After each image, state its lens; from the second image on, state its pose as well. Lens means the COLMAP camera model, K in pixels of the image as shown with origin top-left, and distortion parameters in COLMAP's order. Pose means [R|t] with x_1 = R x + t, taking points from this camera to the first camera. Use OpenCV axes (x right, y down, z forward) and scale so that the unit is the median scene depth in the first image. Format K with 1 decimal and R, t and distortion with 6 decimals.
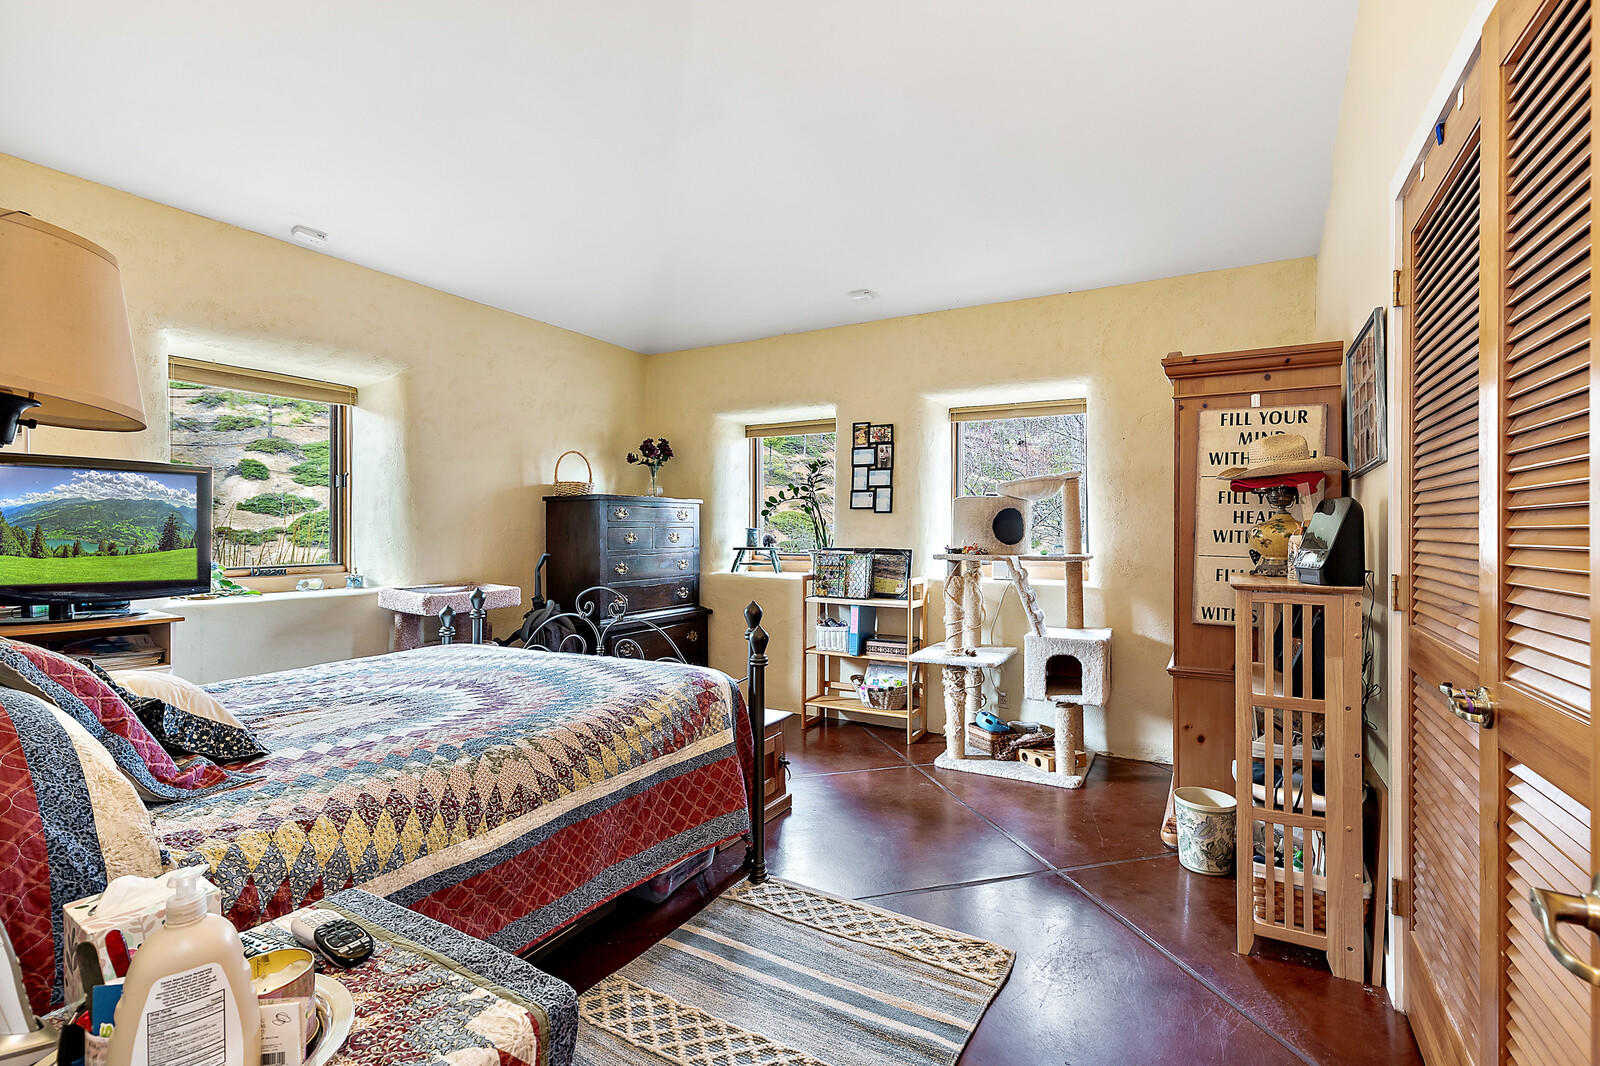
lens RADIAL K [[749.2, 0, 803.5], [0, 749.2, 525.3], [0, 0, 1]] dist [0.012686, -0.000650]
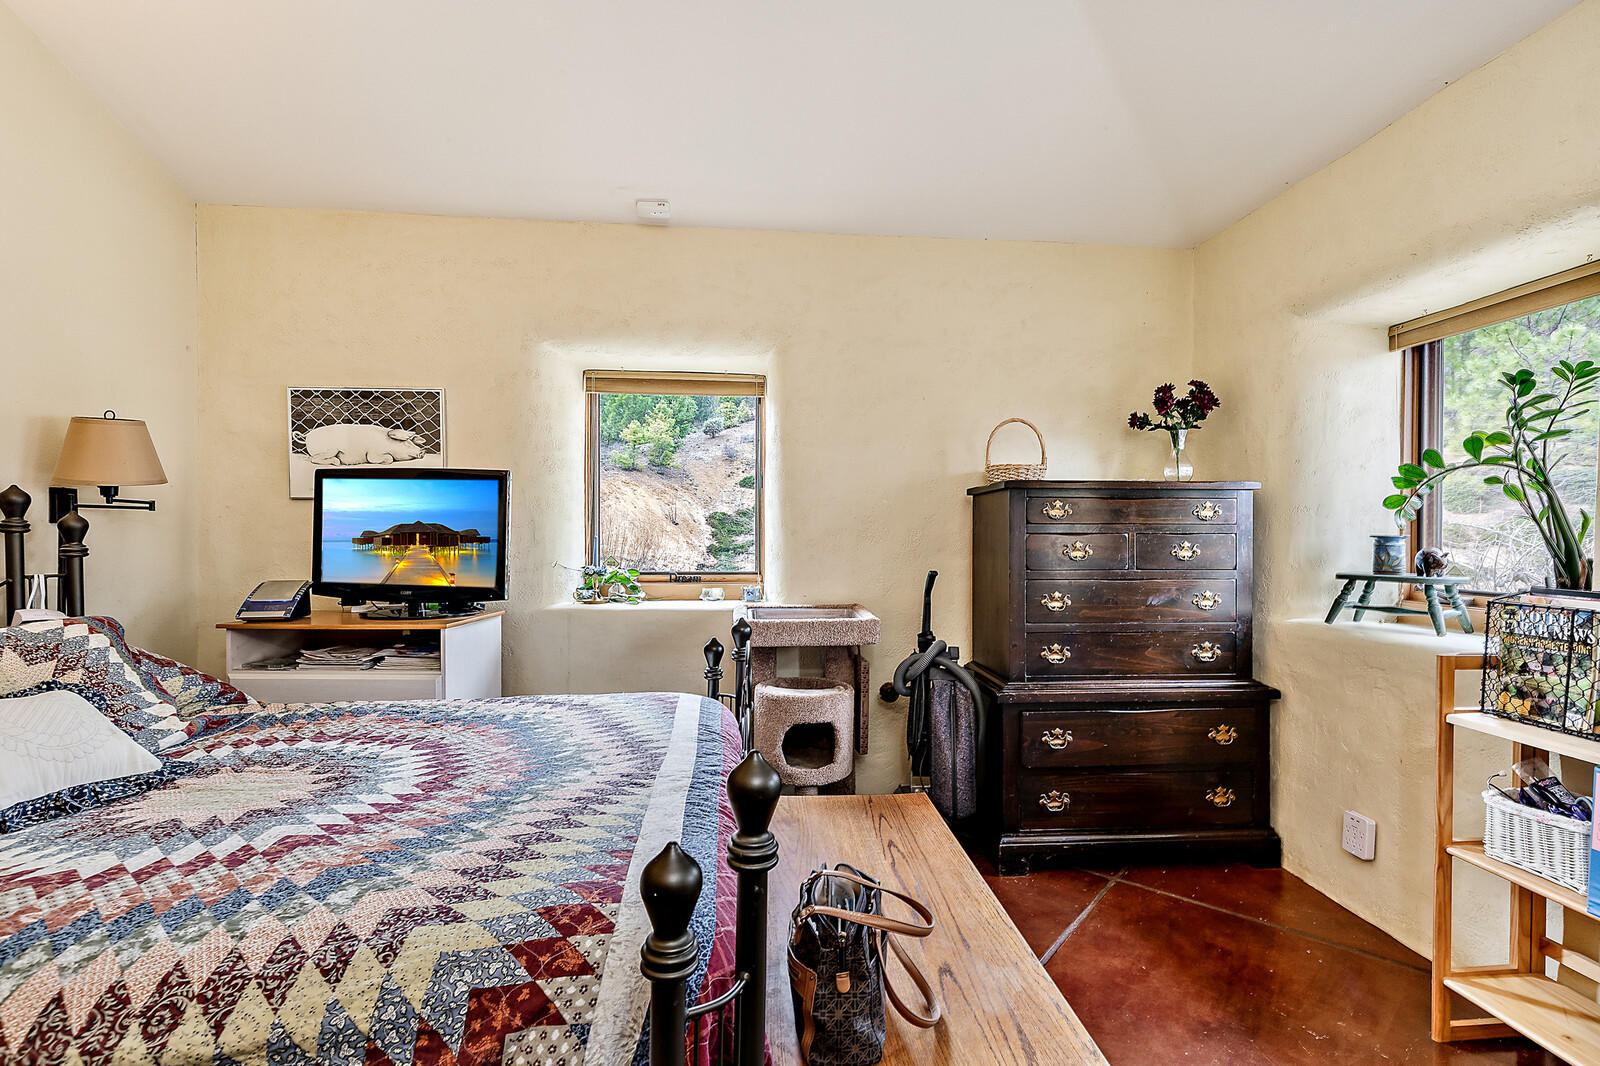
lens RADIAL K [[733.0, 0, 800.2], [0, 733.0, 537.5], [0, 0, 1]] dist [0.013619, -0.000246]
pose [[0.564200, 0.005811, -0.825618, 0.115892], [0.001314, 0.999968, 0.007937, 0.001159], [0.825637, -0.005563, 0.564174, 0.441254]]
